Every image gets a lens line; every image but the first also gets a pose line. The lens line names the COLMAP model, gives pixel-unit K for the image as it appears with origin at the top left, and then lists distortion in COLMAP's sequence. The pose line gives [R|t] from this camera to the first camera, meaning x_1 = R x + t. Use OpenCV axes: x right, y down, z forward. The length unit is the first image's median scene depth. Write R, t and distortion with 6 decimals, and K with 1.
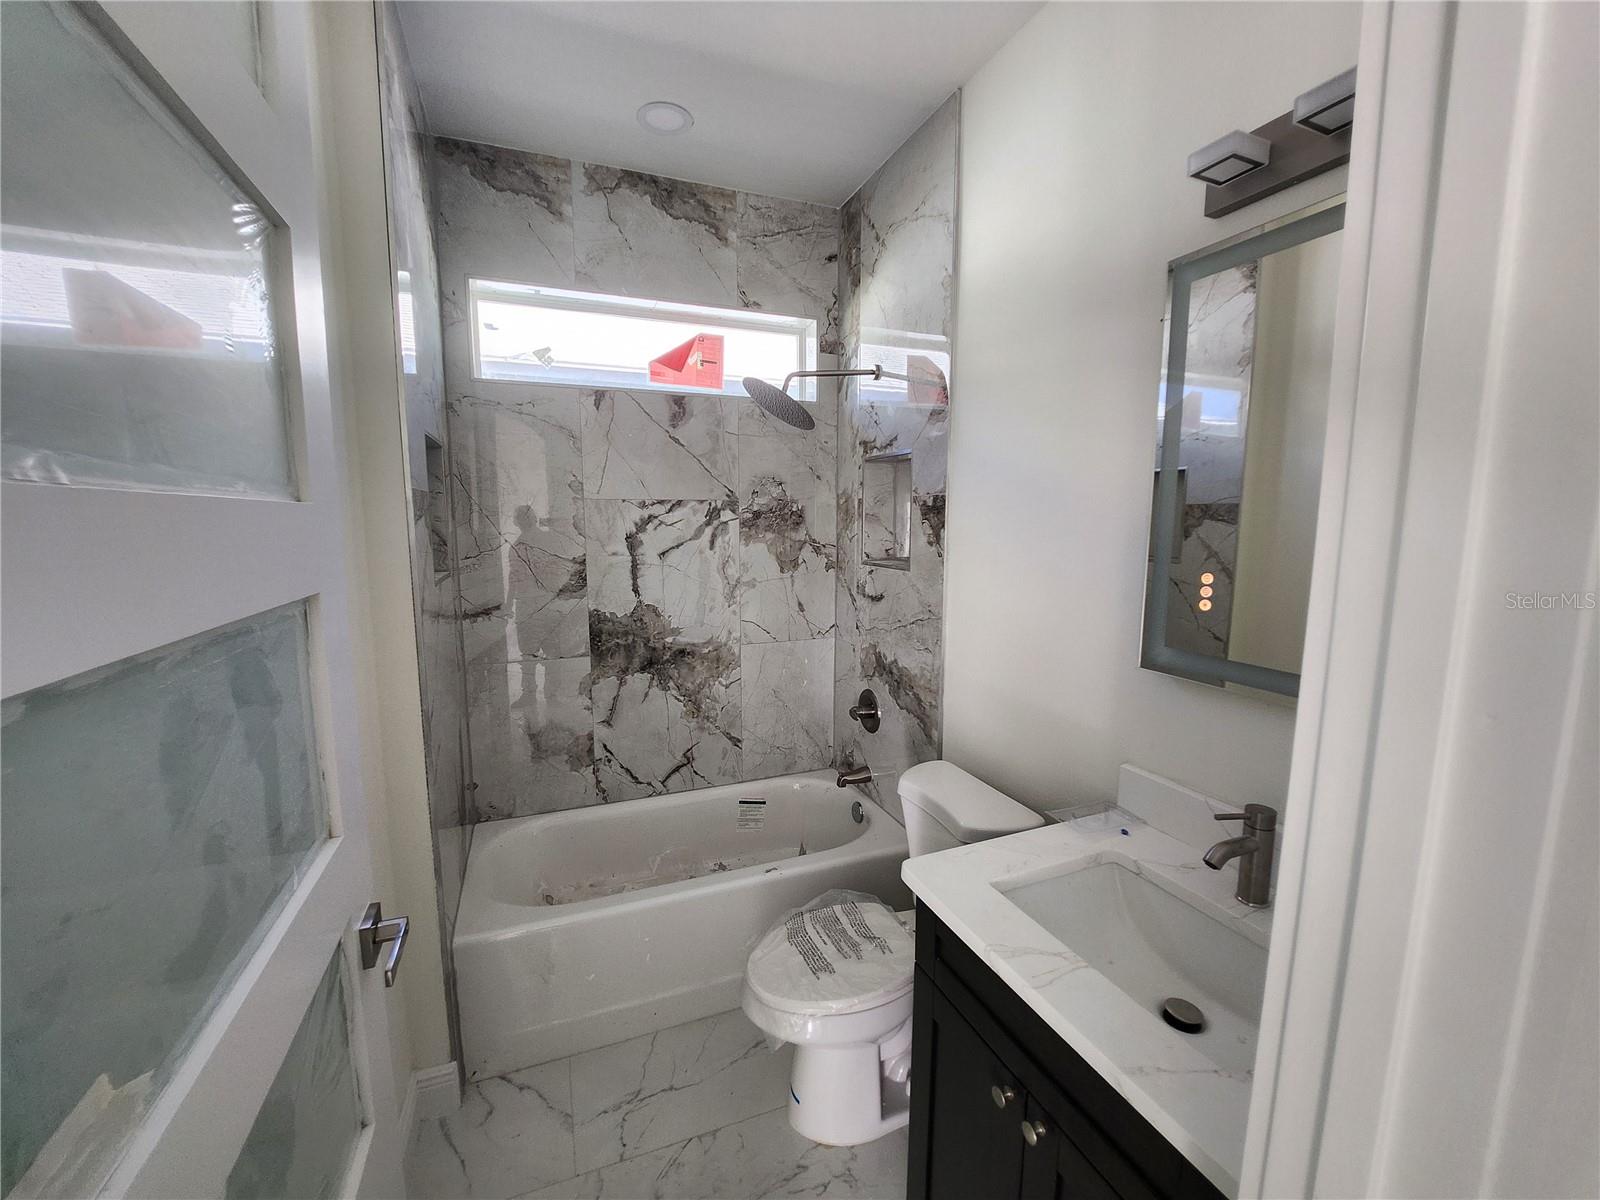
lens RADIAL K [[642.2, 0, 802.1], [0, 642.2, 603.5], [0, 0, 1]] dist [-0.016929, 0.000654]
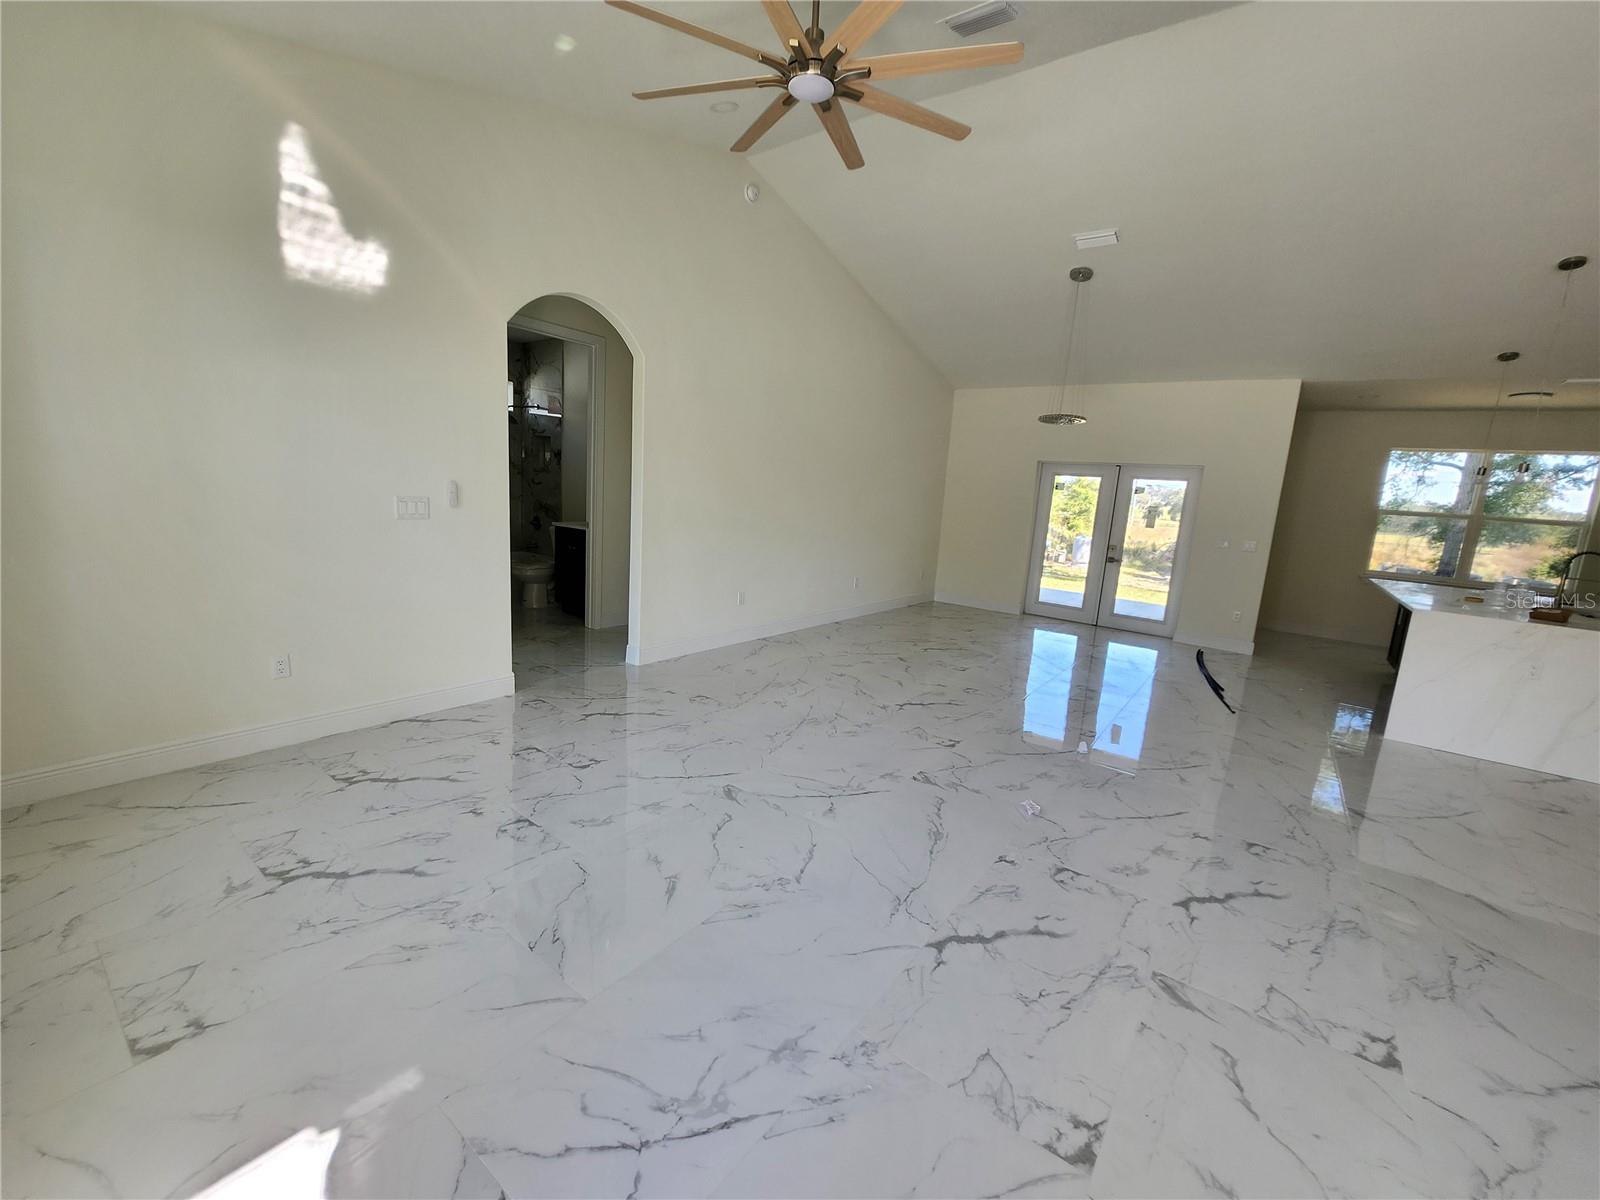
lens RADIAL K [[642.2, 0, 796.7], [0, 642.2, 596.6], [0, 0, 1]] dist [-0.016929, 0.000654]
pose [[0.852643, -0.036558, 0.521213, -0.447911], [0.002891, 0.997864, 0.065261, 0.339039], [-0.522486, -0.054137, 0.850928, -2.265652]]
